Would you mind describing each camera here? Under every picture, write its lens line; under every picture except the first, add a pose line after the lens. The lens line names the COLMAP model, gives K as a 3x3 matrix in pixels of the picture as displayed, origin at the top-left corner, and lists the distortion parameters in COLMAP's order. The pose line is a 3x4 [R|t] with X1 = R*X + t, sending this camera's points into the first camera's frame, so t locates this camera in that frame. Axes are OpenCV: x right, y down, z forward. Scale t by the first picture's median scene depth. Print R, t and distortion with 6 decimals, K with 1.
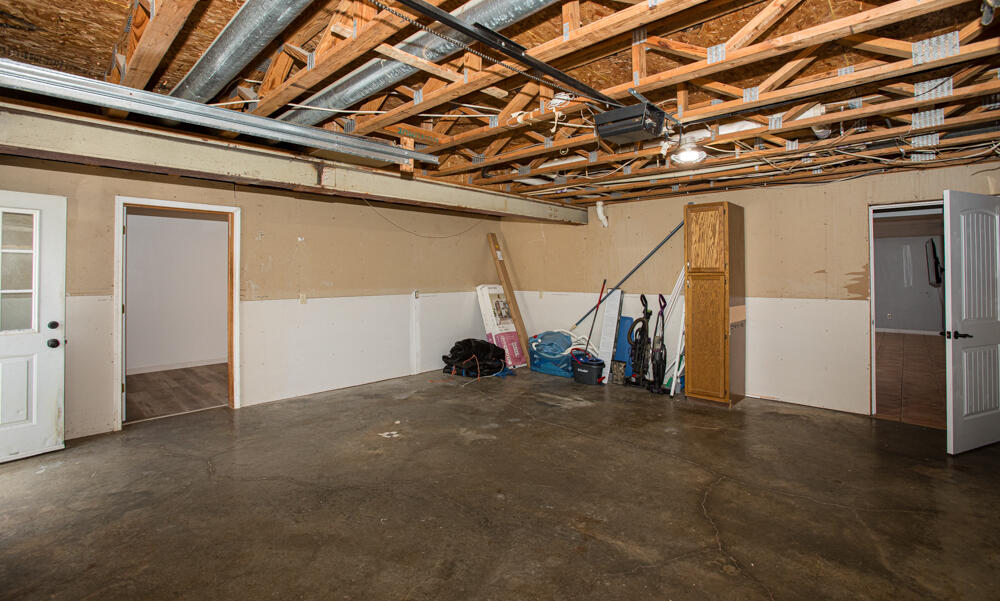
lens RADIAL K [[454.9, 0, 498.9], [0, 454.9, 269.6], [0, 0, 1]] dist [-0.063977, 0.000188]
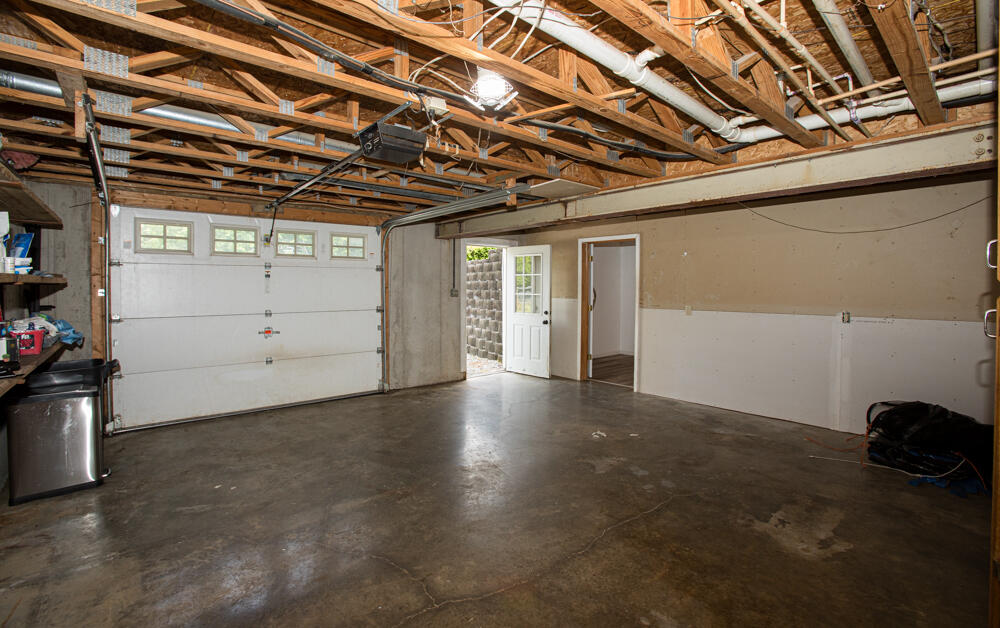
lens RADIAL K [[446.6, 0, 499.5], [0, 446.6, 293.5], [0, 0, 1]] dist [-0.074913, -0.000037]
pose [[-0.101255, 0.018311, -0.994692, 0.893354], [0.005035, 0.999827, 0.017892, 0.007243], [0.994848, -0.003197, -0.101330, 0.928696]]
